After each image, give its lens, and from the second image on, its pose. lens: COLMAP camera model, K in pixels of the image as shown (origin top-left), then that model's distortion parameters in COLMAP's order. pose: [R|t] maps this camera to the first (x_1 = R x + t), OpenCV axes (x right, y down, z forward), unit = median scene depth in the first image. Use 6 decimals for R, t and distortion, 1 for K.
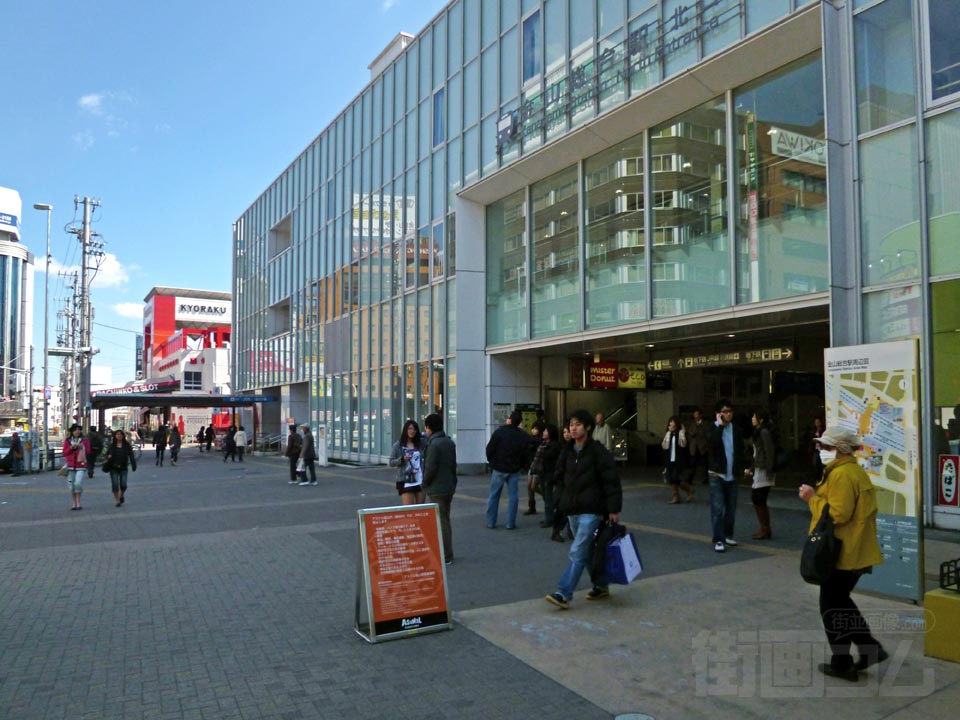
lens RADIAL K [[711.1, 0, 468.1], [0, 711.1, 415.2], [0, 0, 1]] dist [-0.044024, 0.006897]
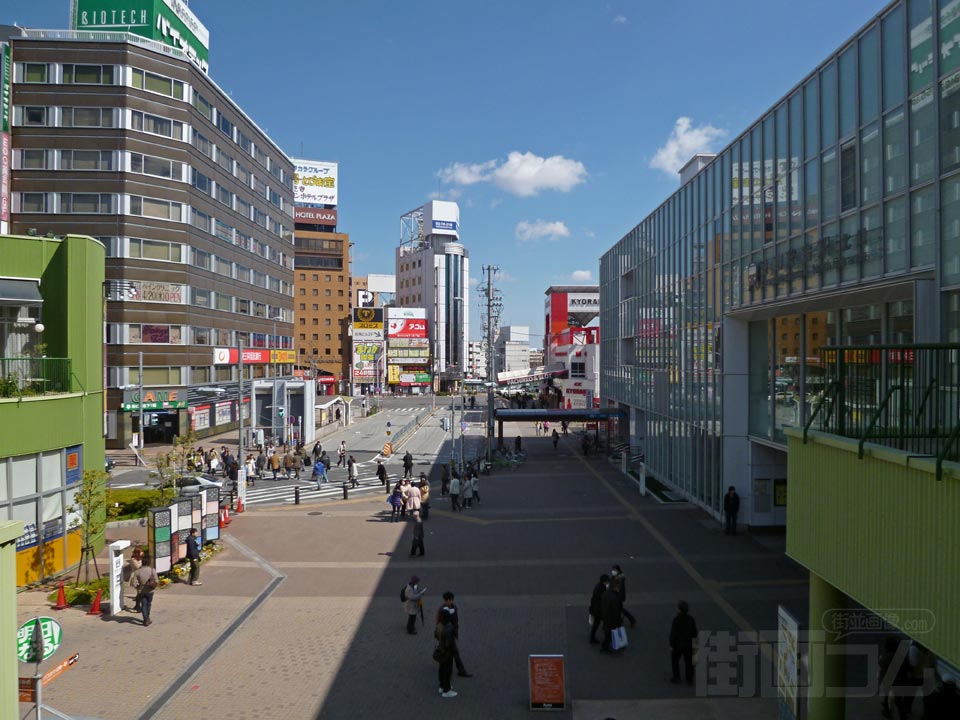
lens RADIAL K [[688.6, 0, 480.0], [0, 688.6, 360.0], [0, 0, 1]] dist [-0.041928, -0.000002]
pose [[0.852394, -0.000046, -0.522901, 0.144243], [0.008841, 0.999858, 0.014325, -0.141673], [0.522826, -0.016833, 0.852273, -0.166496]]
